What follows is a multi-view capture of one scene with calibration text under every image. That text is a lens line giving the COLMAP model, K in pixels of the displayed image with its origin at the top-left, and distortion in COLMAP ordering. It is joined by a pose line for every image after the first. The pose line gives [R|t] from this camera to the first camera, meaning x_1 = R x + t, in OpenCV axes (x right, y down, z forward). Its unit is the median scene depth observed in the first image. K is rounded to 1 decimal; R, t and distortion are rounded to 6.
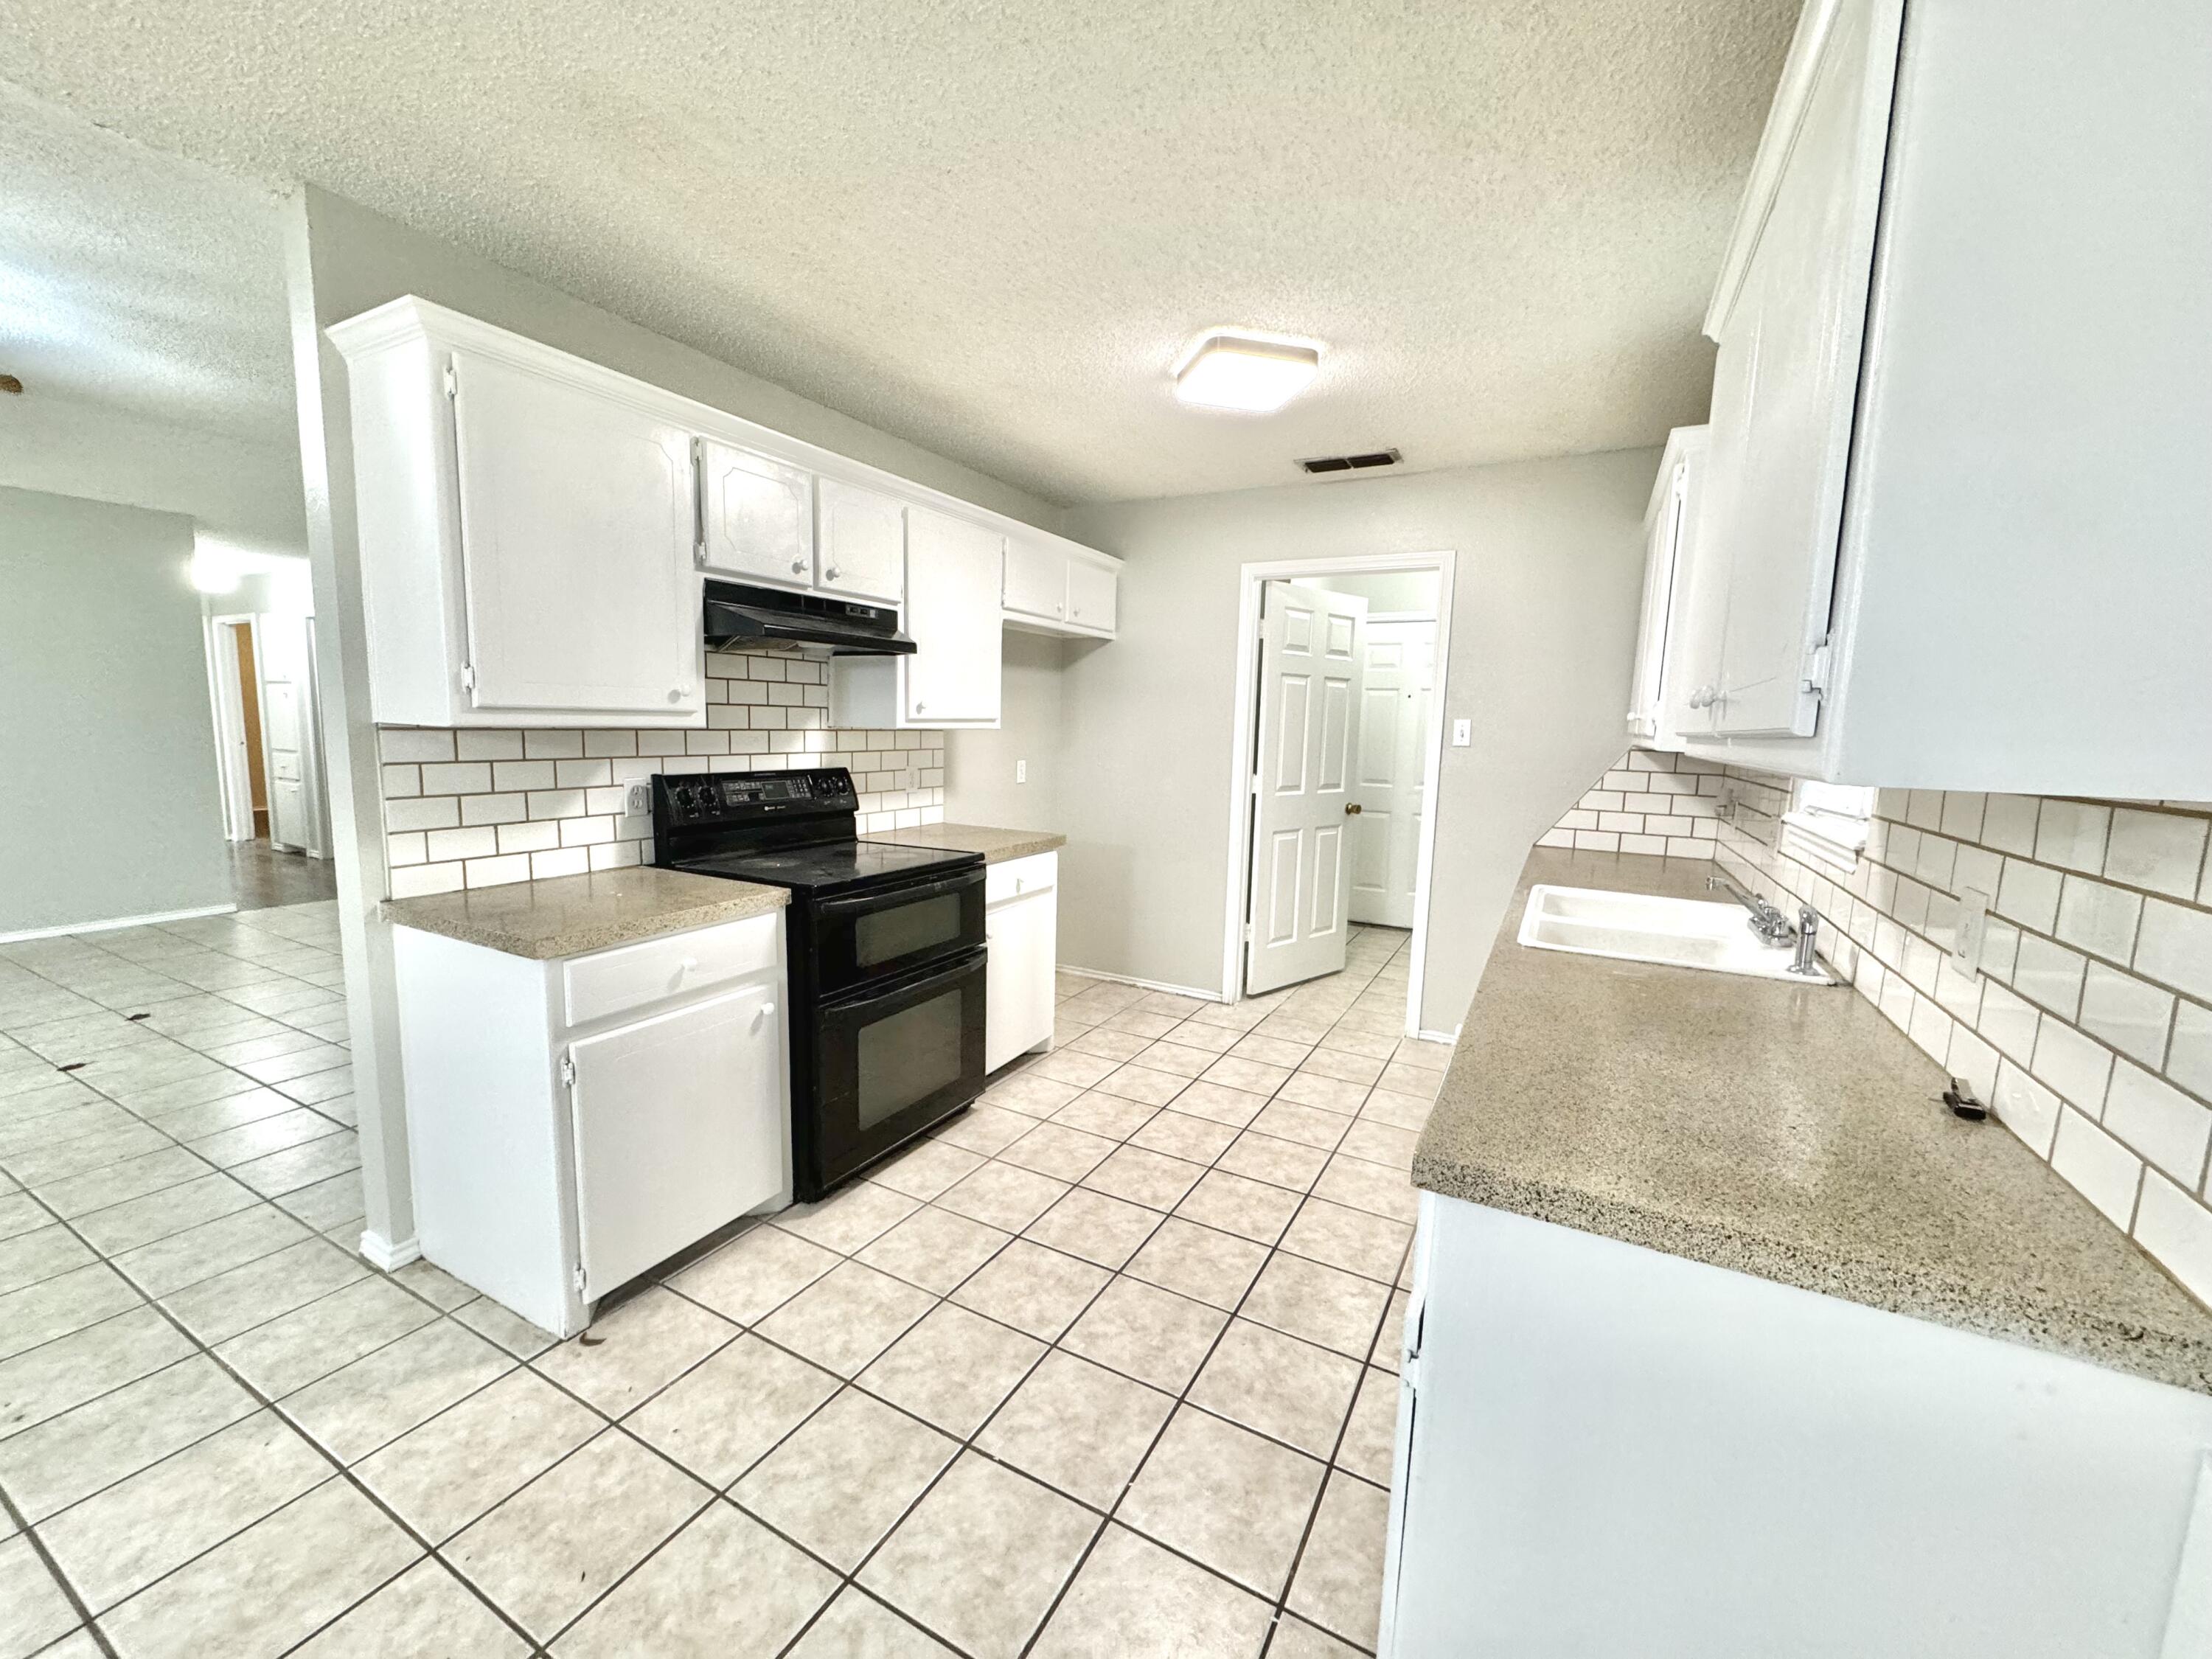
lens RADIAL K [[879.2, 0, 1100.3], [0, 879.2, 831.9], [0, 0, 1]] dist [-0.000392, 0.000237]
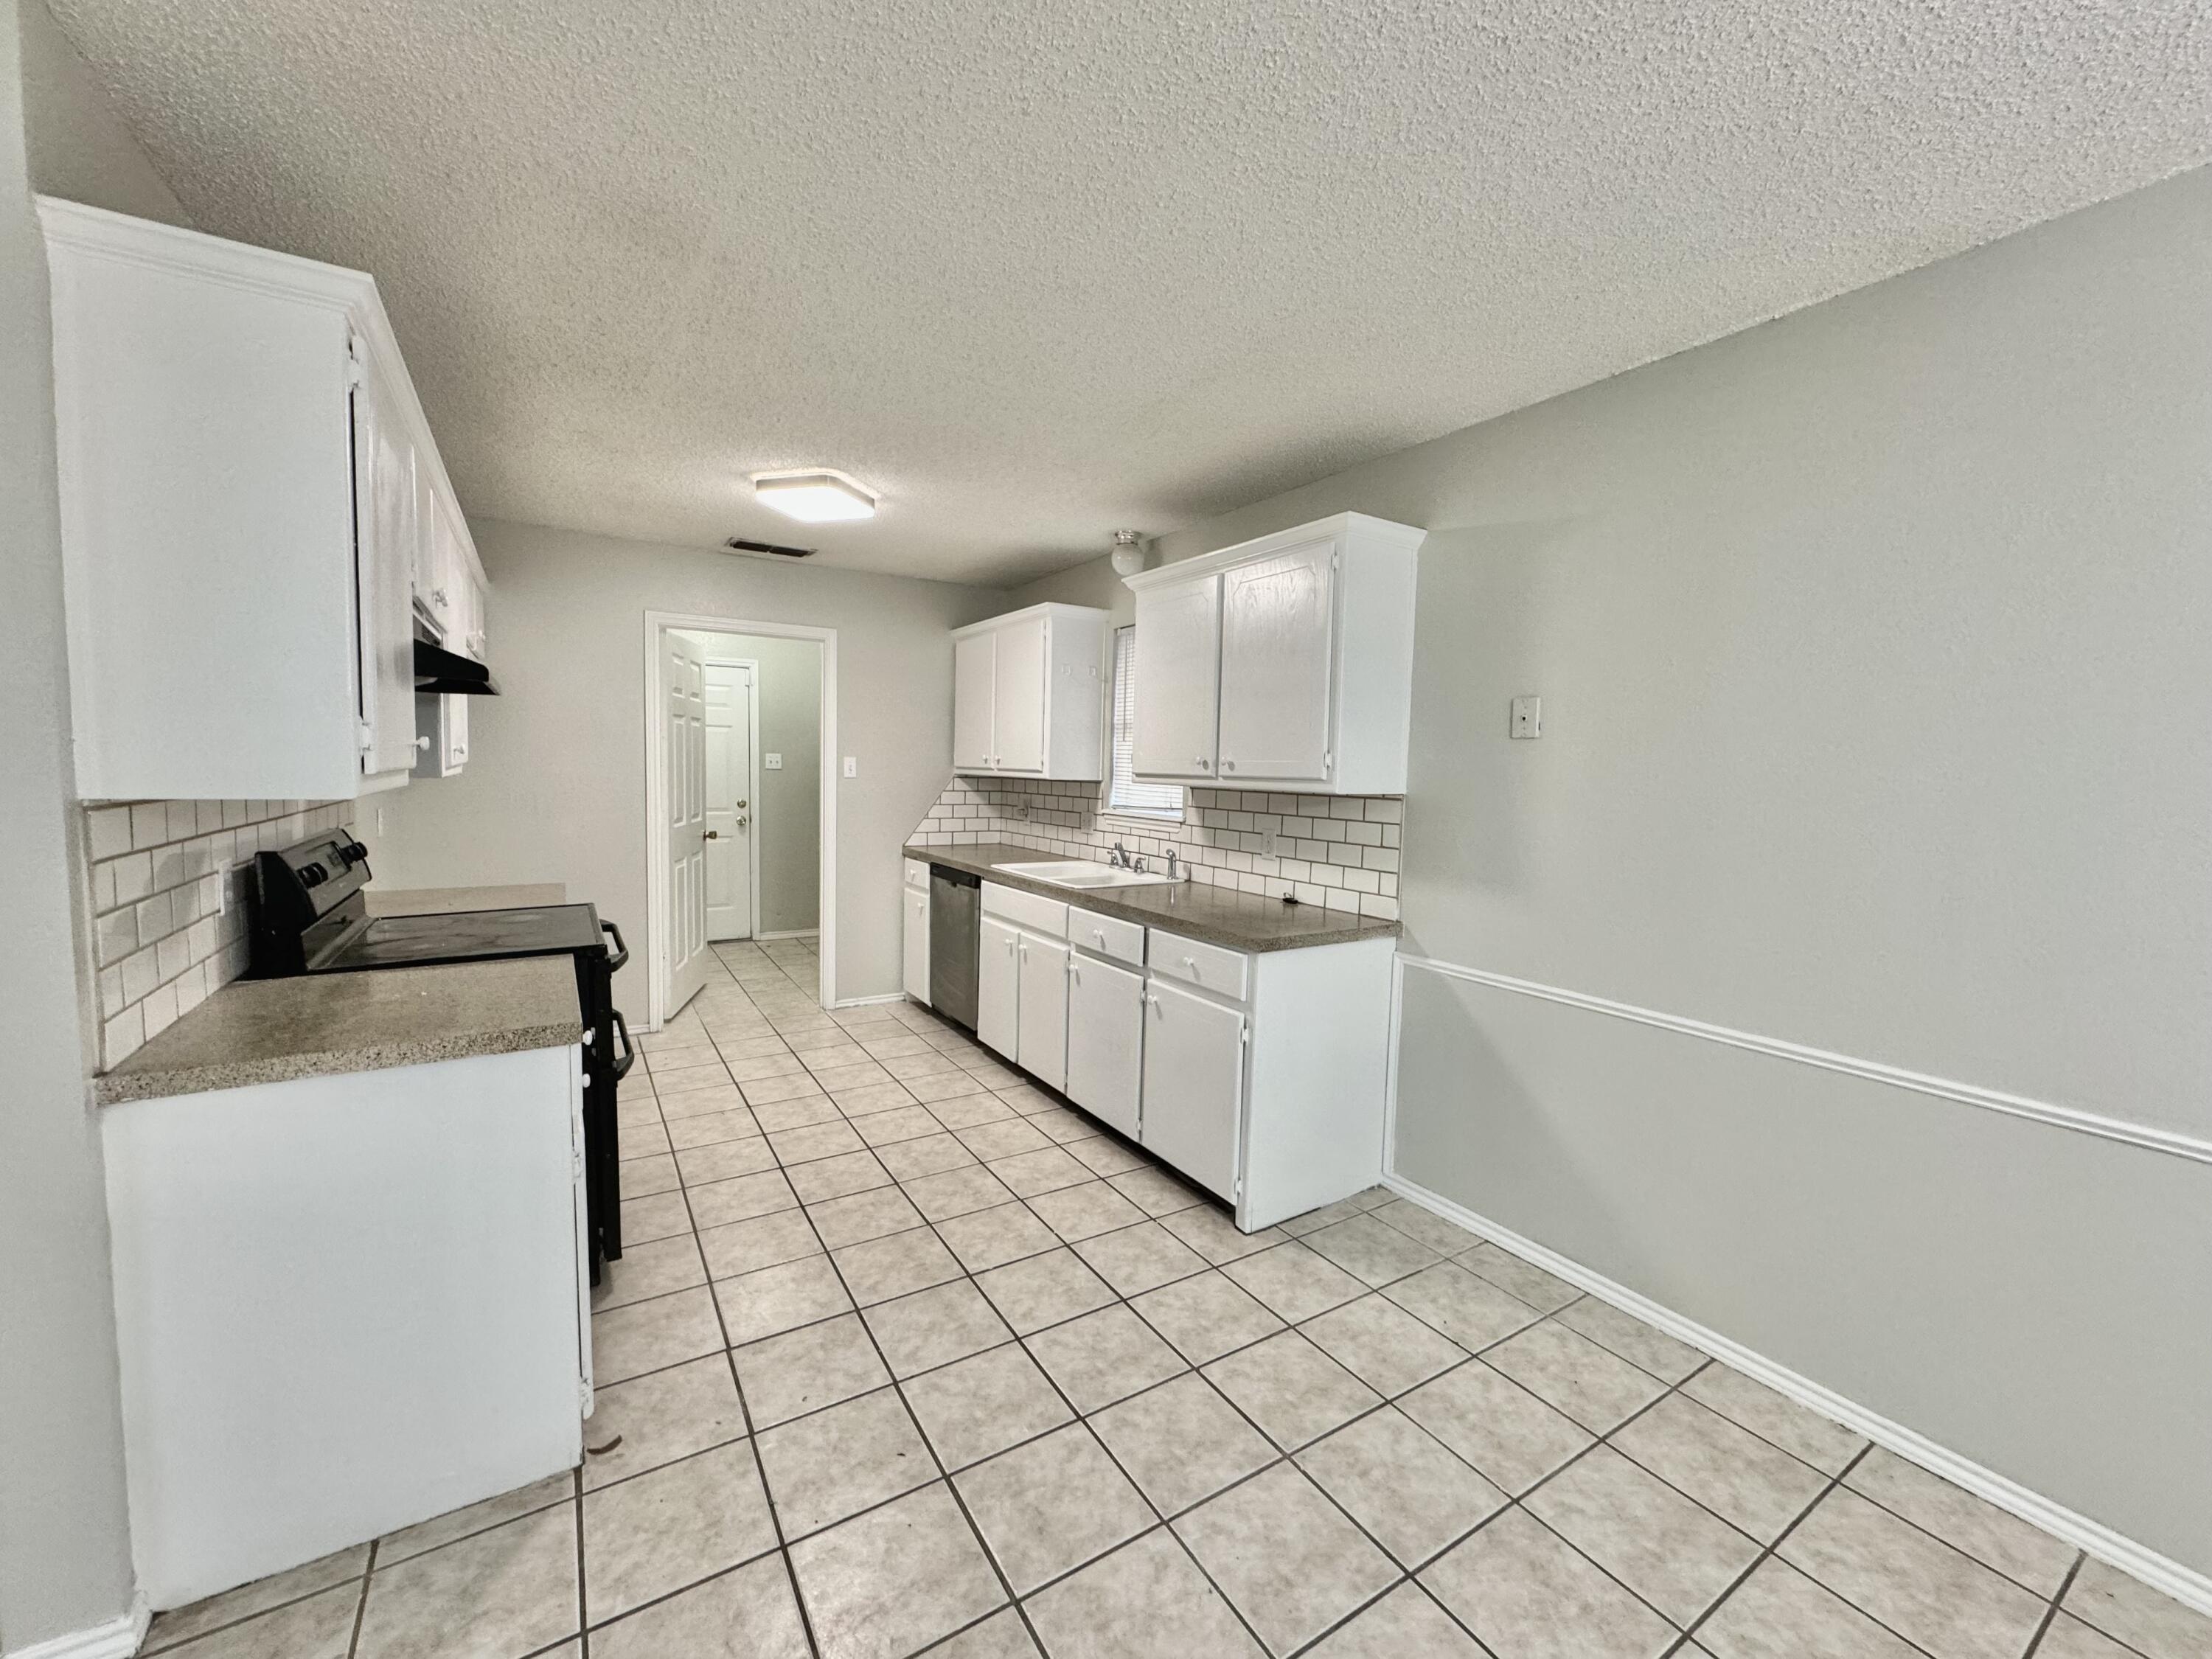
lens RADIAL K [[879.2, 0, 1105.7], [0, 879.2, 835.0], [0, 0, 1]] dist [-0.000392, 0.000237]
pose [[0.491025, -0.084852, 0.867003, -0.657085], [0.100683, 0.994103, 0.040269, -0.031108], [-0.865307, 0.067520, 0.496673, 0.021648]]
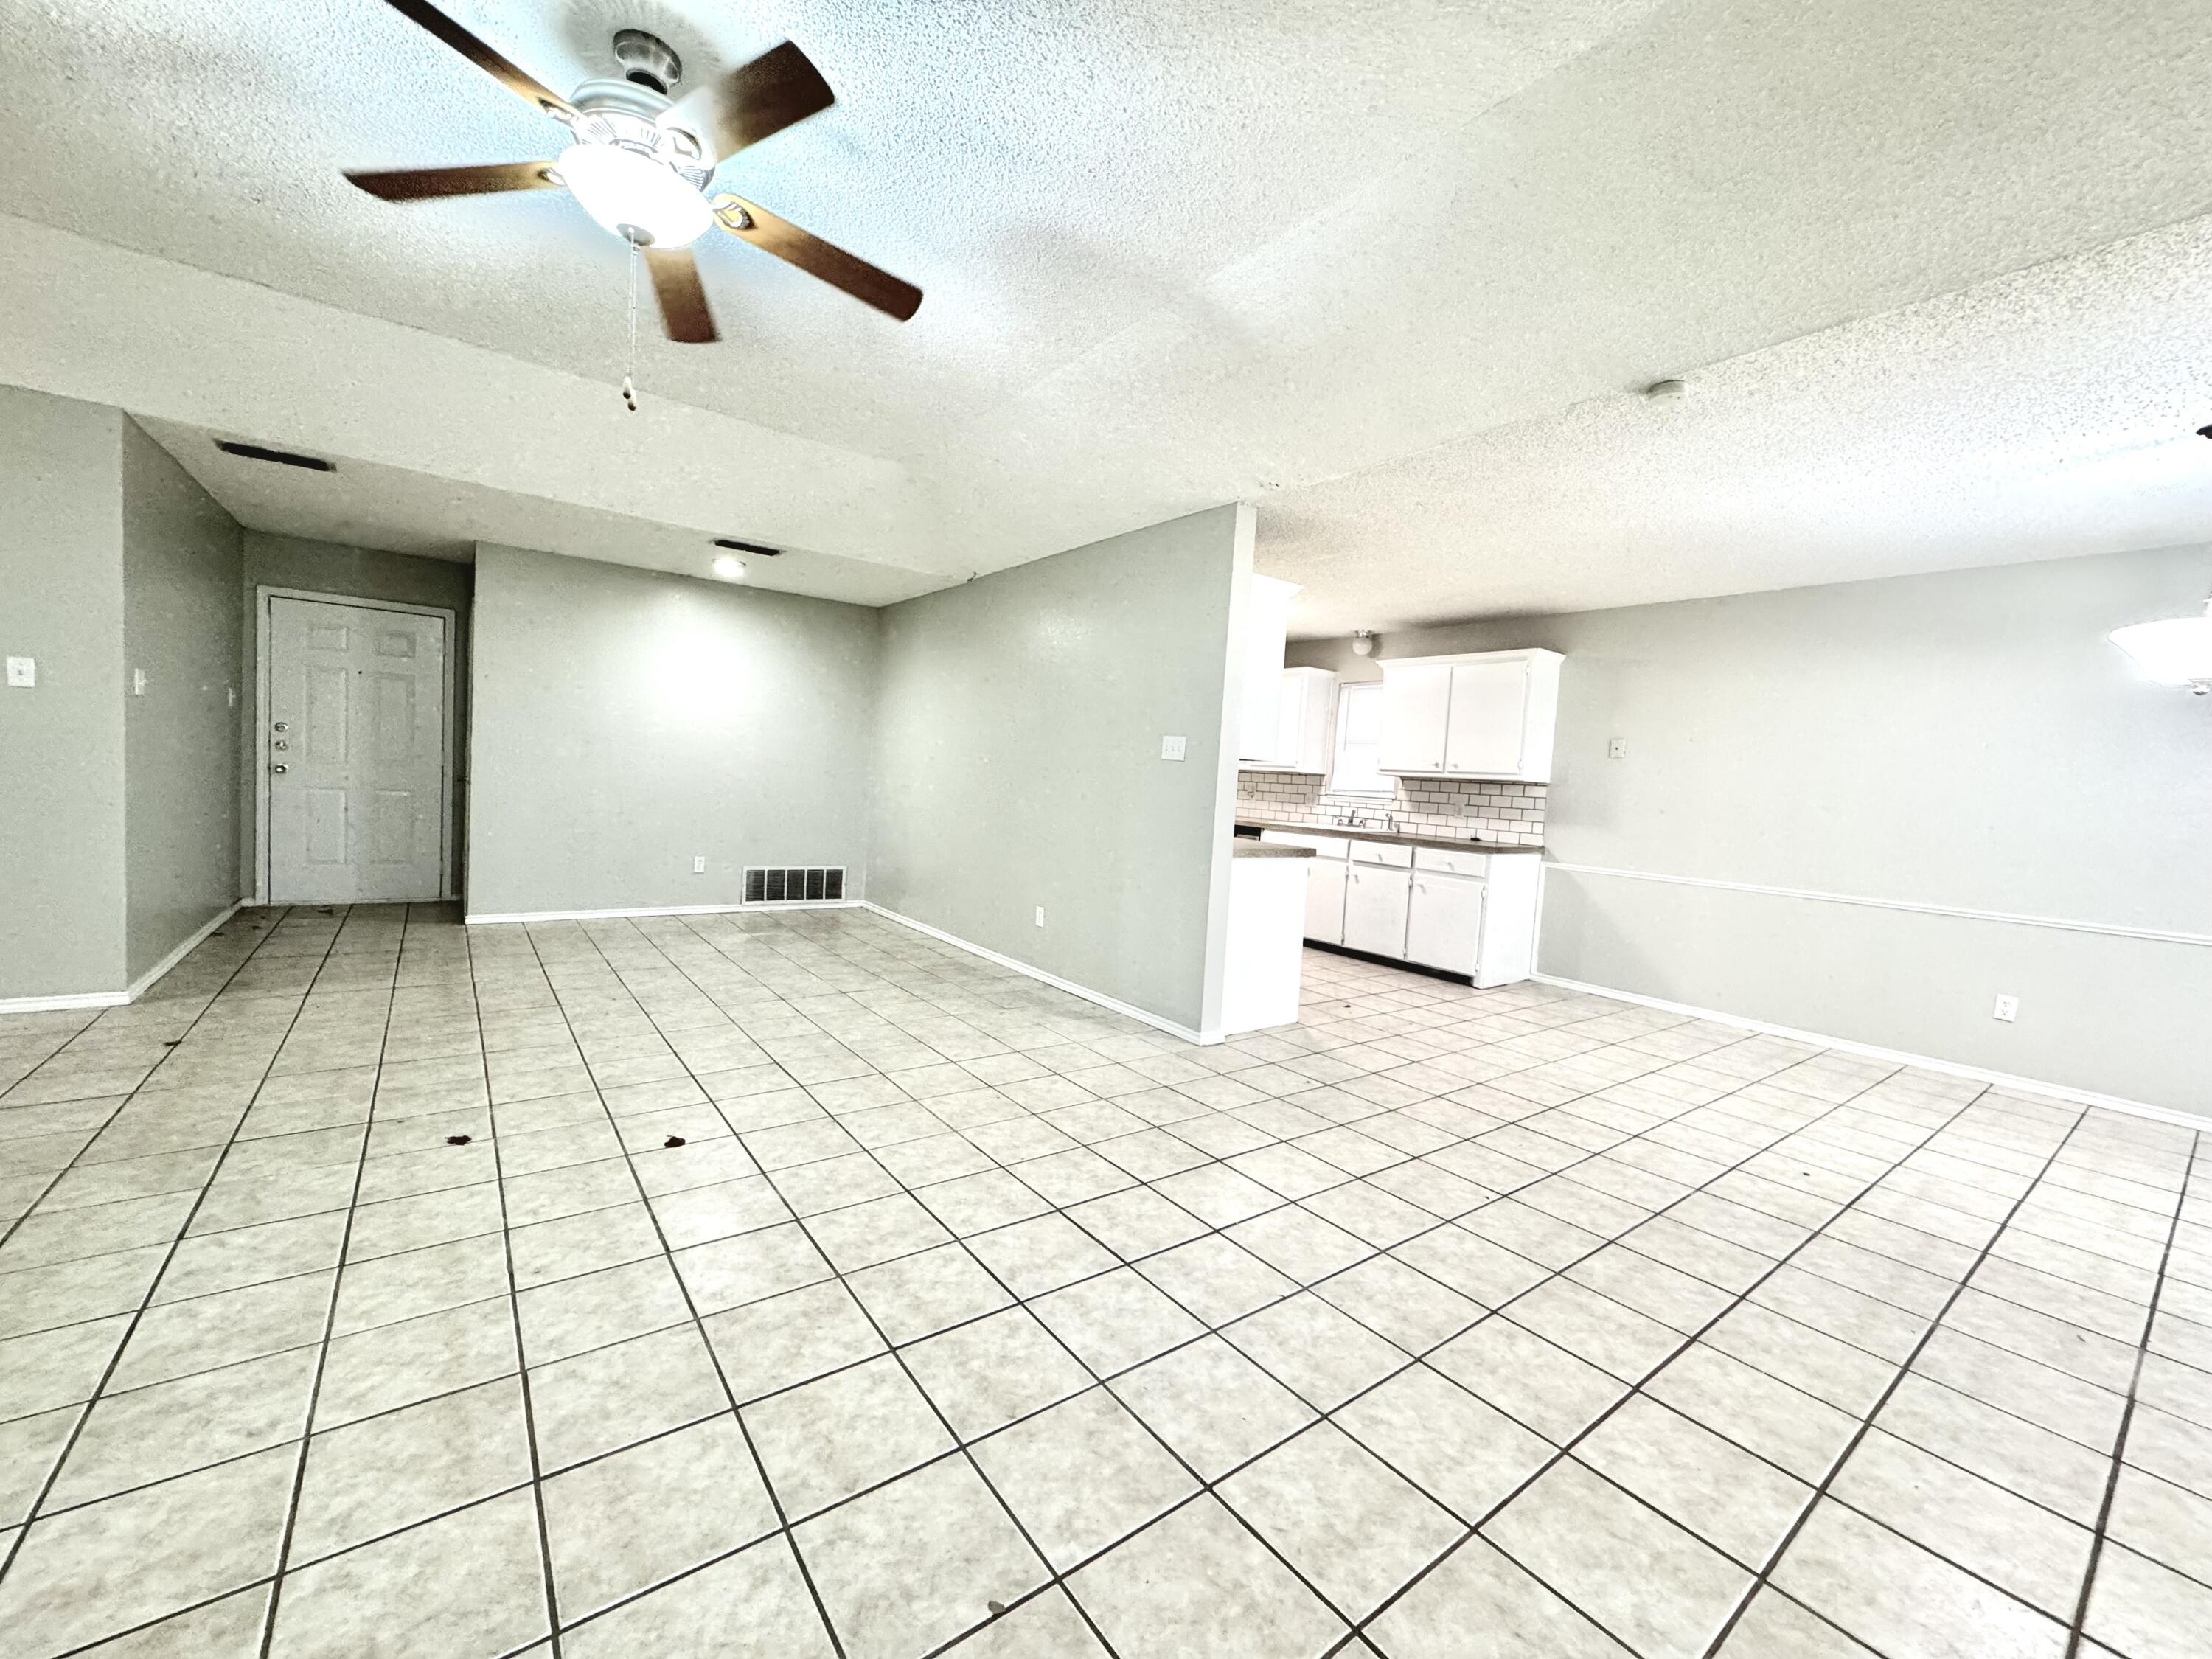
lens RADIAL K [[879.2, 0, 1111.4], [0, 879.2, 826.9], [0, 0, 1]] dist [-0.000392, 0.000237]
pose [[0.412747, -0.047848, 0.909588, -1.778134], [0.062034, 0.997777, 0.024337, -0.014920], [-0.908731, 0.046380, 0.414798, 0.277529]]
